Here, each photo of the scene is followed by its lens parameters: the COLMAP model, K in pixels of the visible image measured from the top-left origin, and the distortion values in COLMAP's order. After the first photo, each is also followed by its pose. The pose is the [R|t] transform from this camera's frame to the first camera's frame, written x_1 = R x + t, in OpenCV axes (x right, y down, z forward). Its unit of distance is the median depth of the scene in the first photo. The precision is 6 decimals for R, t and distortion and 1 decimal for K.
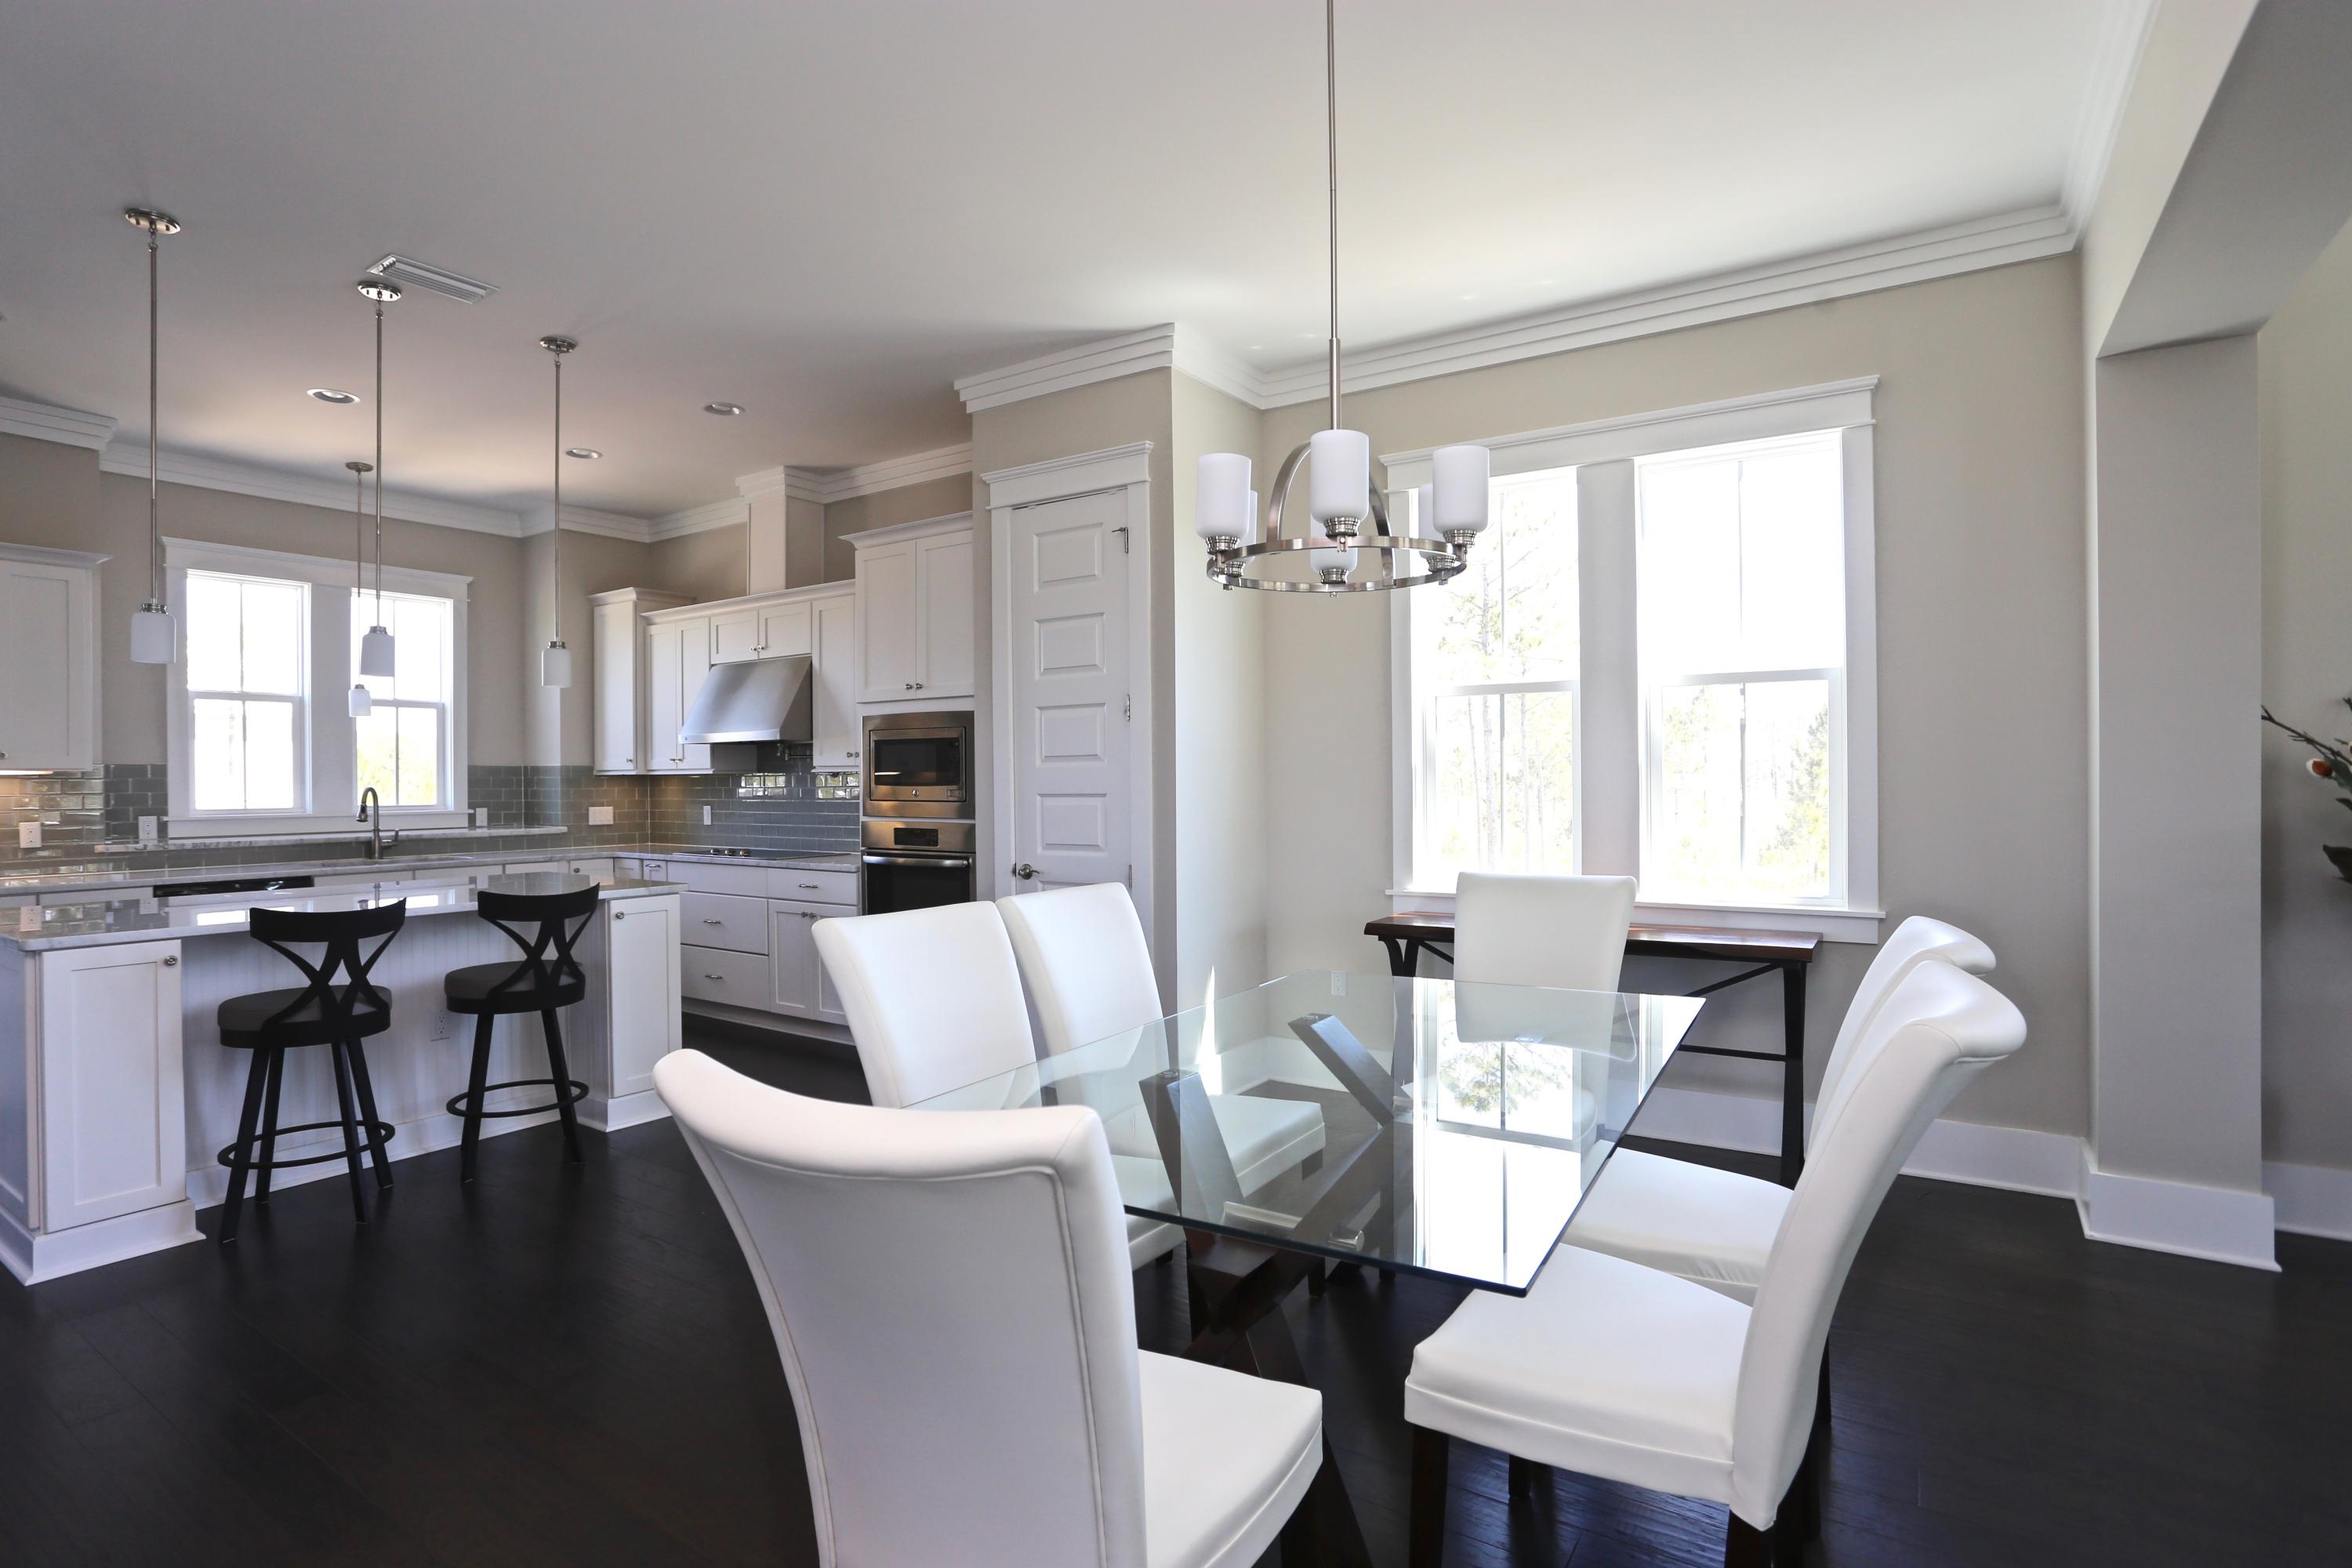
lens RADIAL K [[1156.0, 0, 1157.9], [0, 1156.0, 782.1], [0, 0, 1]] dist [-0.068912, 0.031437]
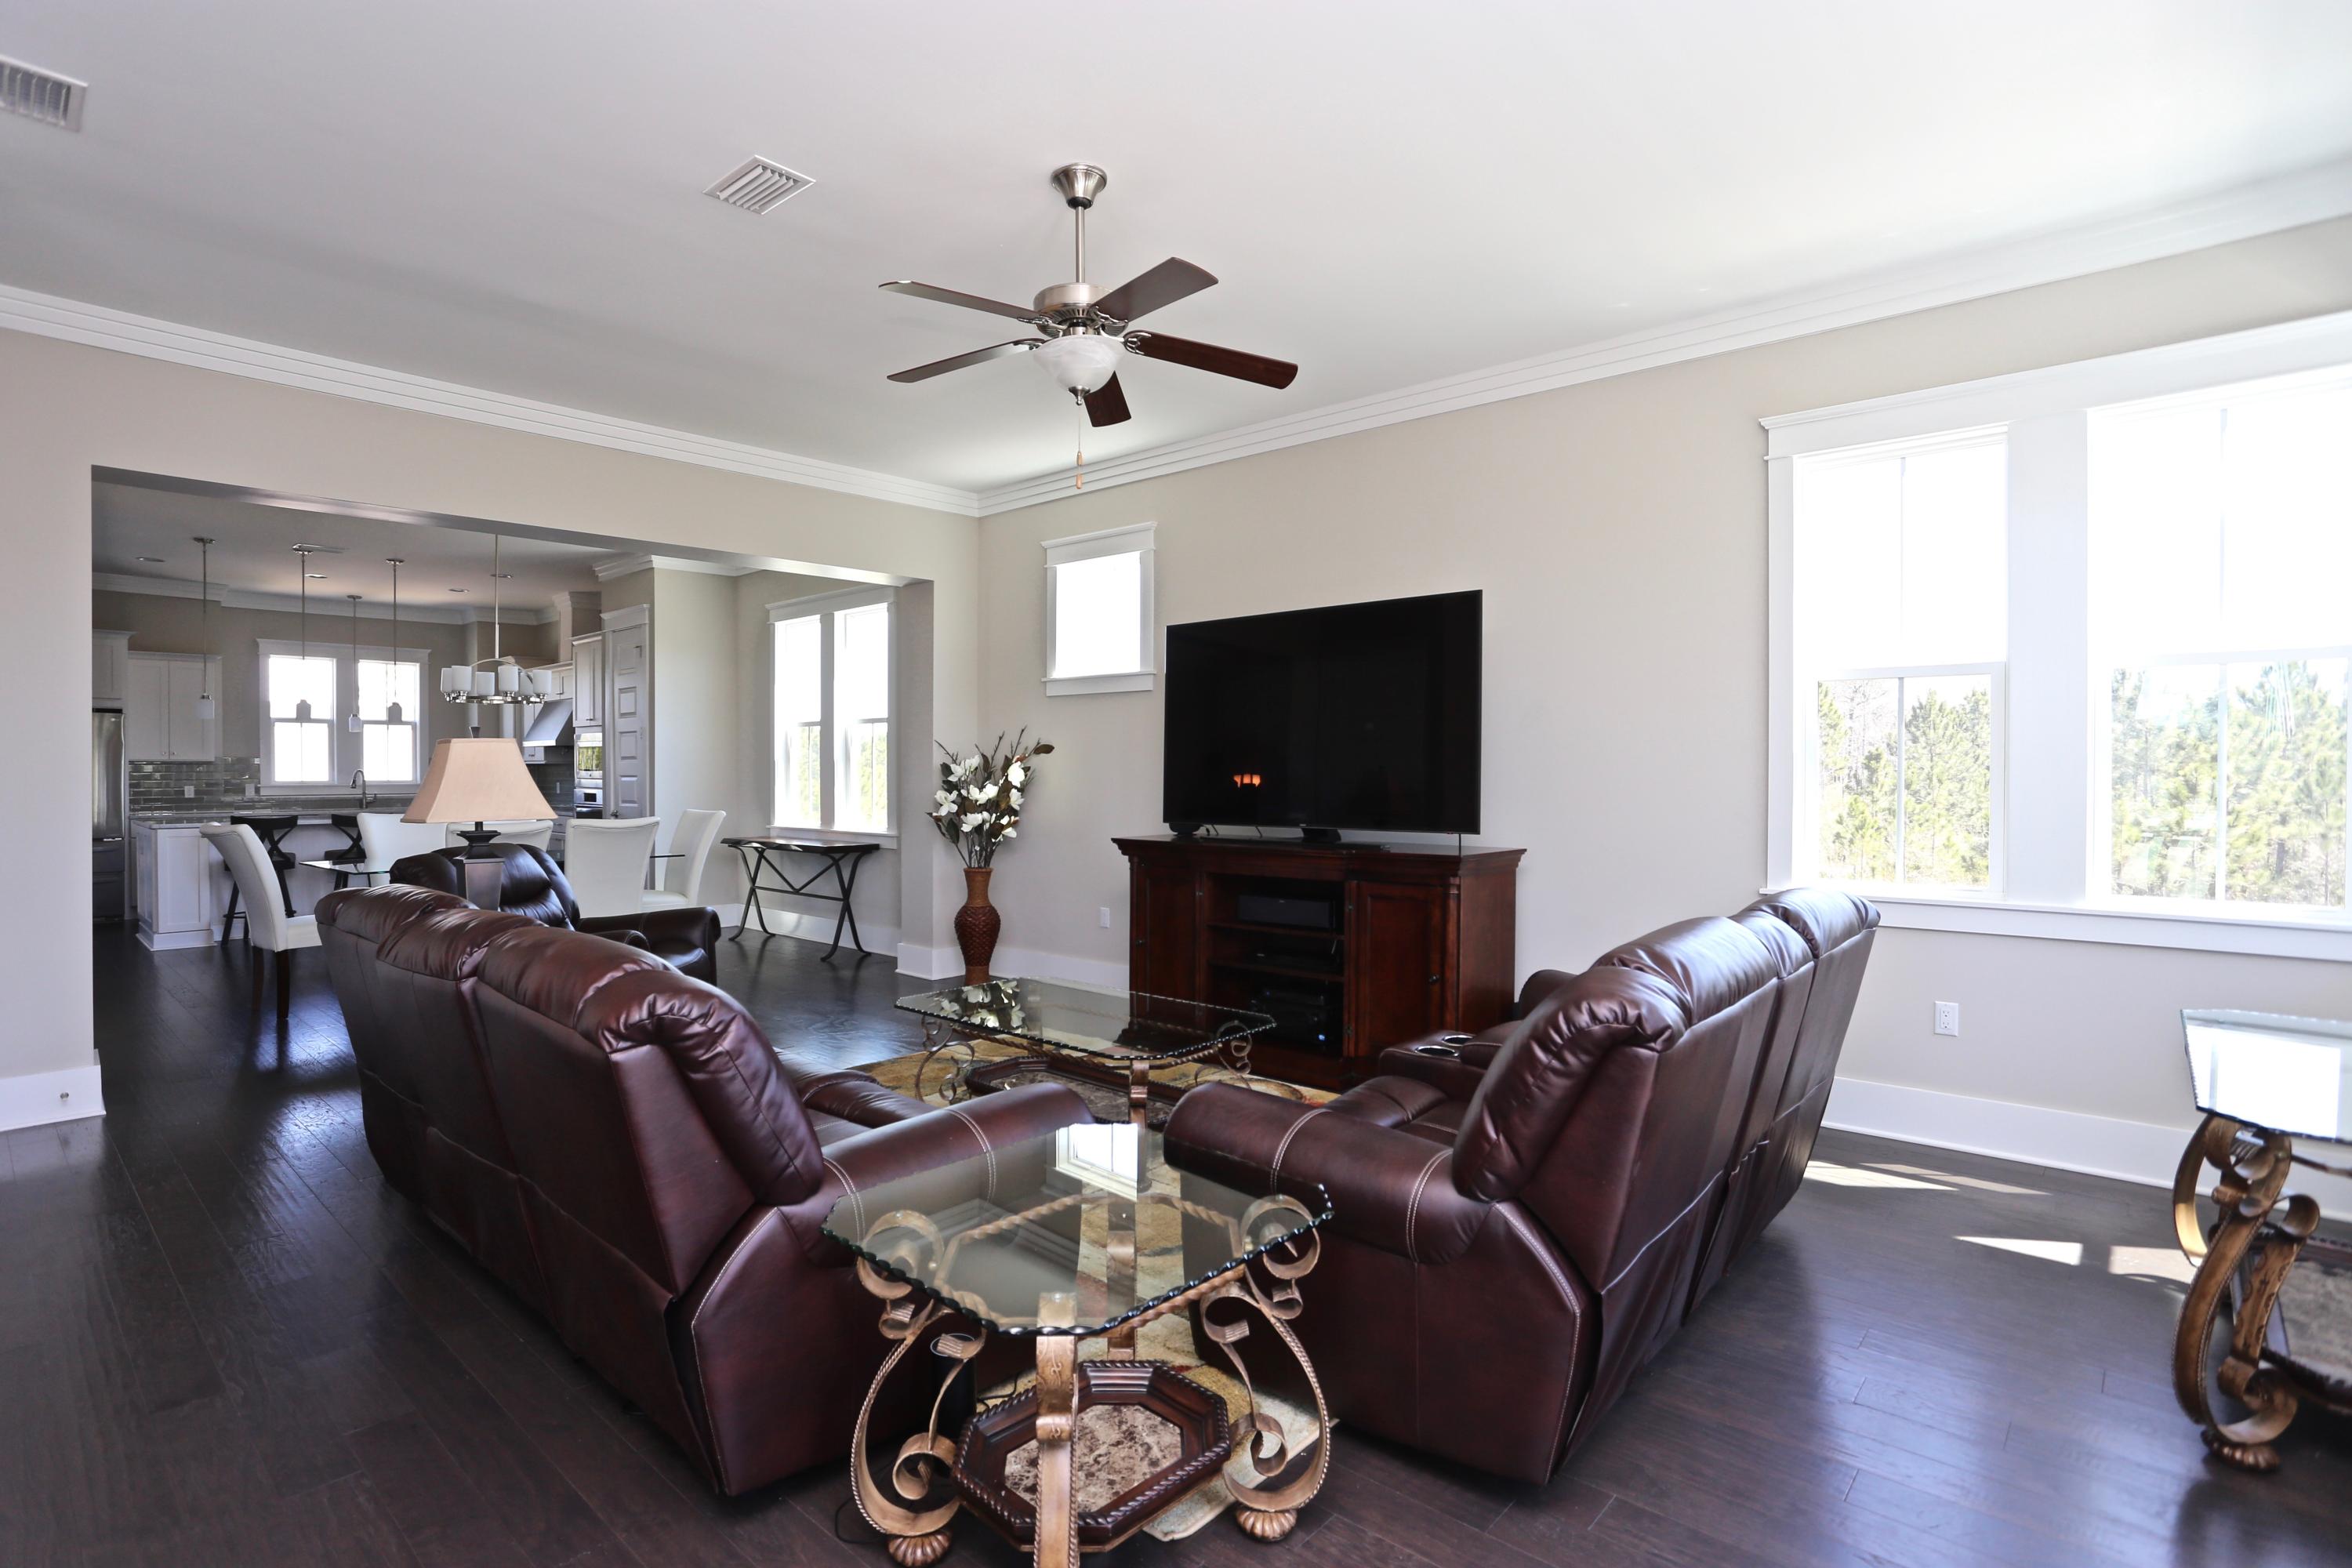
lens RADIAL K [[1150.9, 0, 1160.8], [0, 1150.9, 782.1], [0, 0, 1]] dist [-0.063376, 0.025211]
pose [[0.988858, 0.010056, -0.148525, 0.845567], [-0.008479, 0.999901, 0.011247, -0.005749], [0.148623, -0.009862, 0.988845, -0.609080]]
